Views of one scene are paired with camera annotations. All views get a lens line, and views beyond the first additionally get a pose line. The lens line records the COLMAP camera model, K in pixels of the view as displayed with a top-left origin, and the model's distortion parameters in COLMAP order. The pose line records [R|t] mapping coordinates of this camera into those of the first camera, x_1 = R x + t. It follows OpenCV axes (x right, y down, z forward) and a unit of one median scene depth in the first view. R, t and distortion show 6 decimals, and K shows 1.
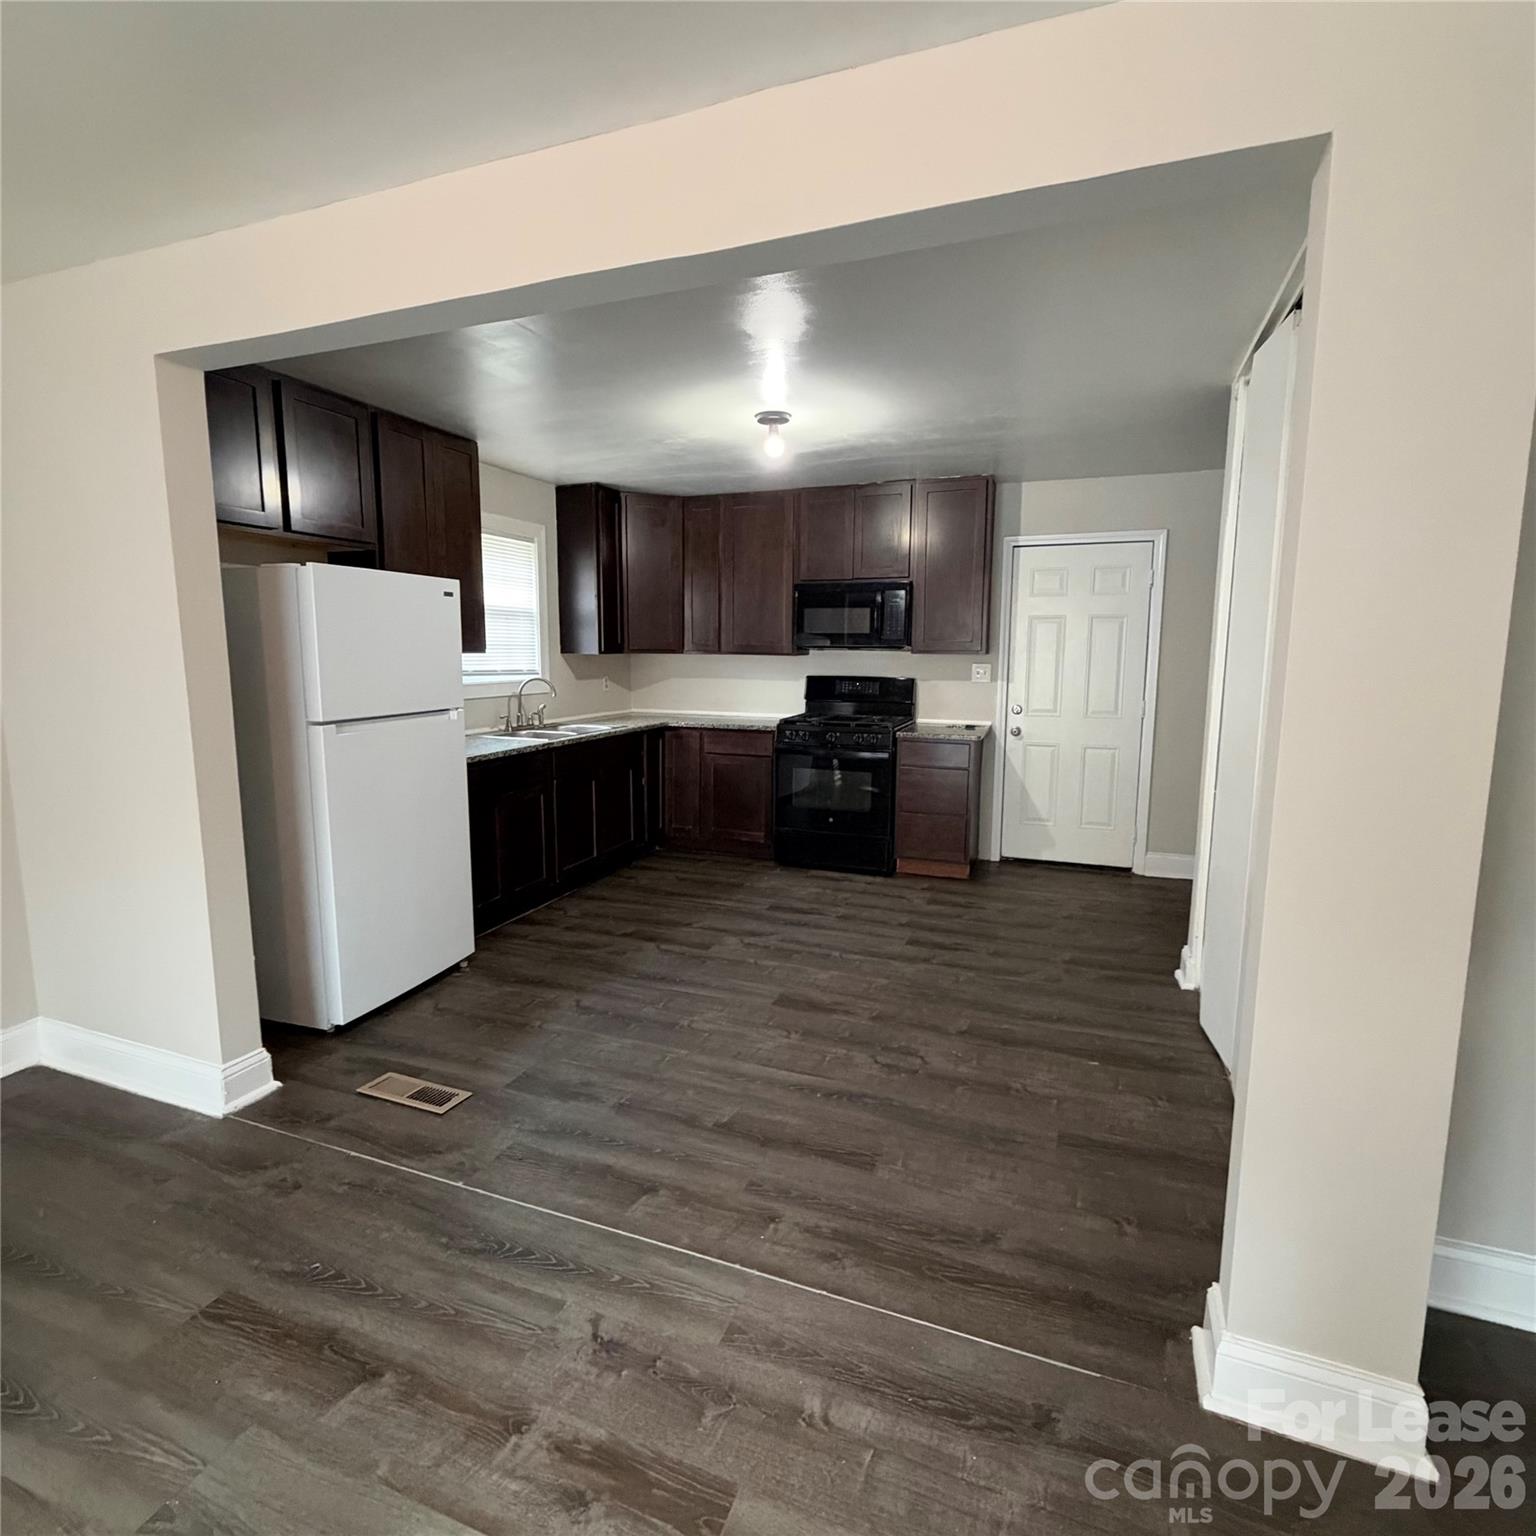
lens RADIAL K [[827.9, 0, 768.0], [0, 827.9, 768.0], [0, 0, 1]] dist [-0.000070, 0.000335]
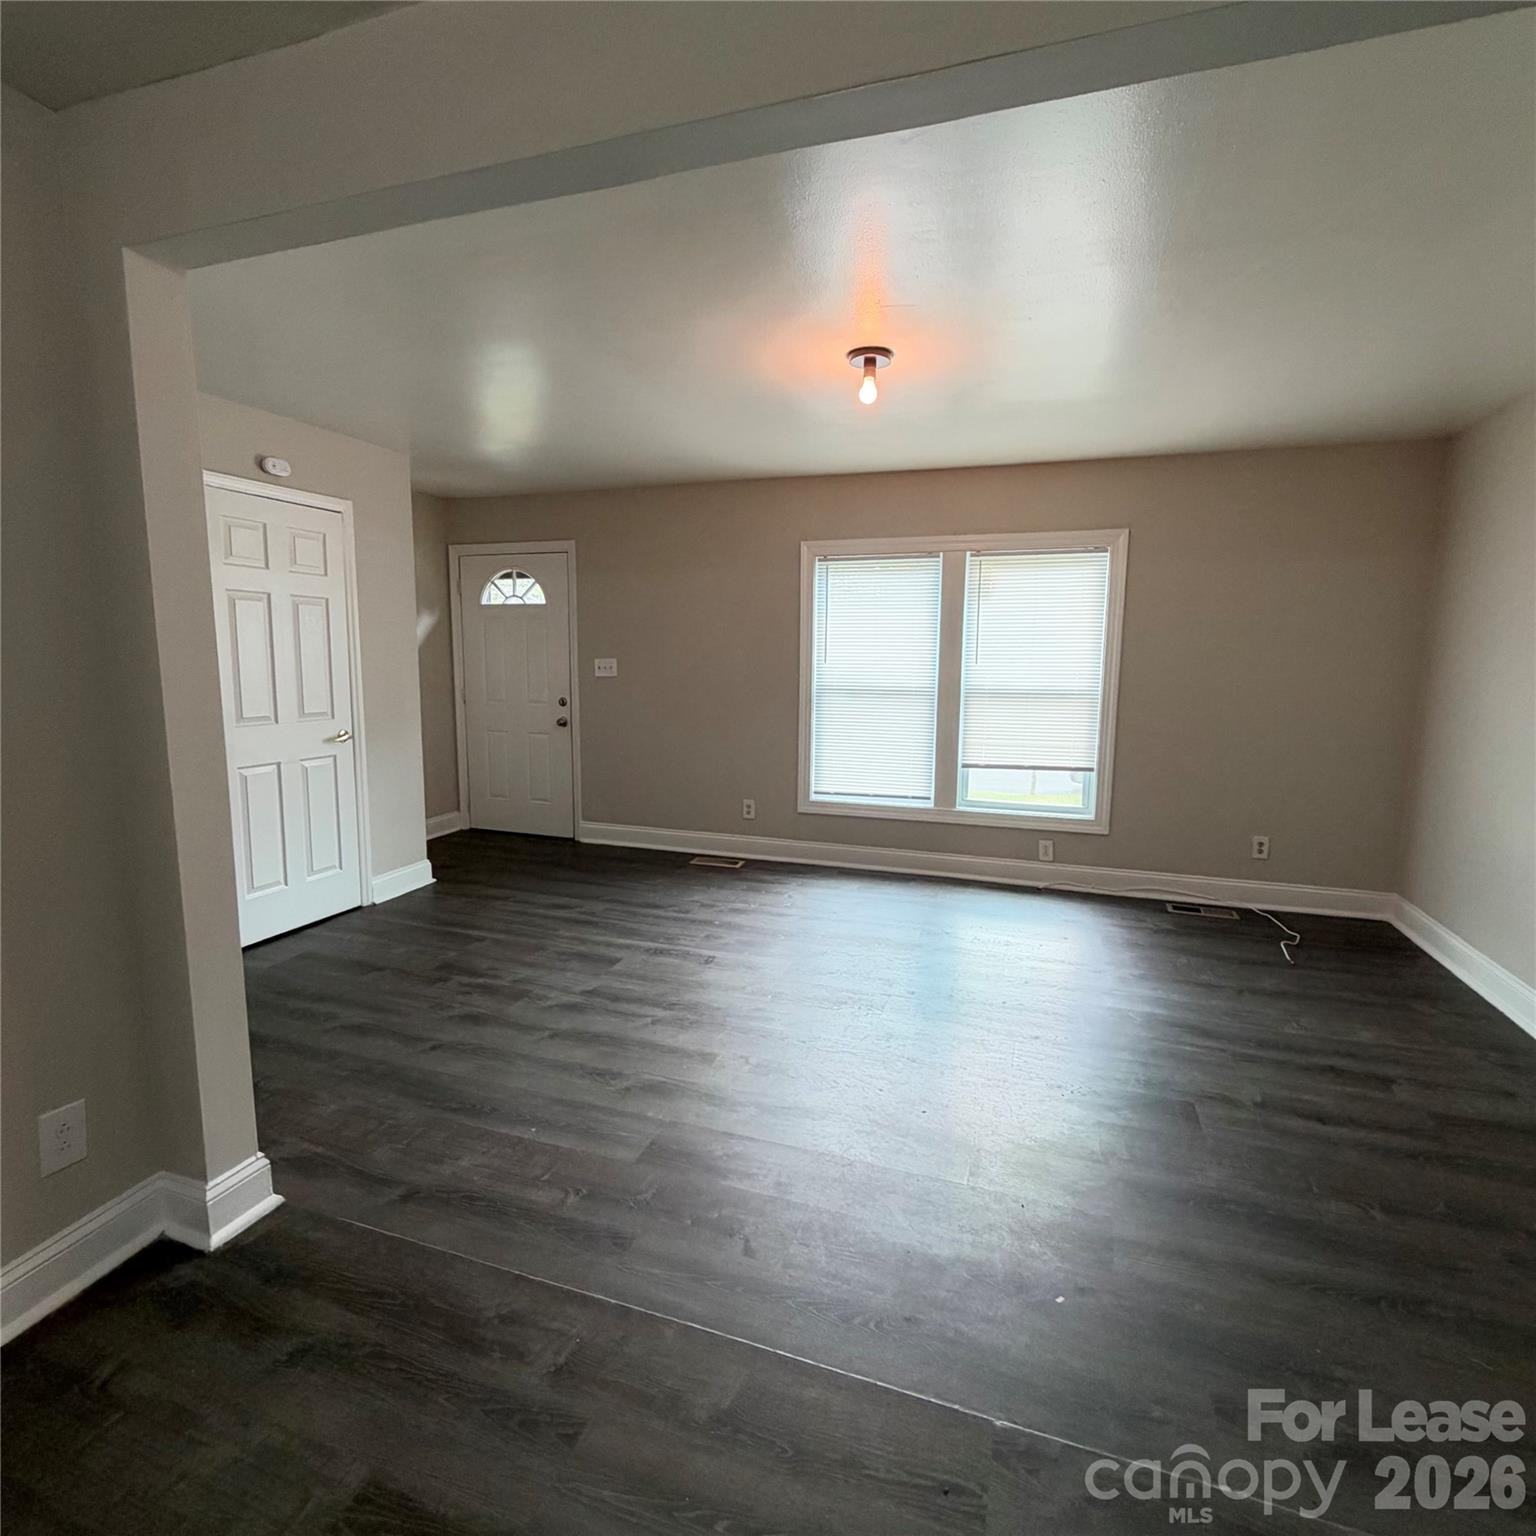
lens RADIAL K [[827.9, 0, 768.0], [0, 827.9, 768.0], [0, 0, 1]] dist [-0.000070, 0.000335]
pose [[-0.999195, -0.008491, -0.039196, -0.163830], [-0.018765, 0.962733, 0.269802, -0.229163], [0.035444, 0.270321, -0.962118, 1.679041]]
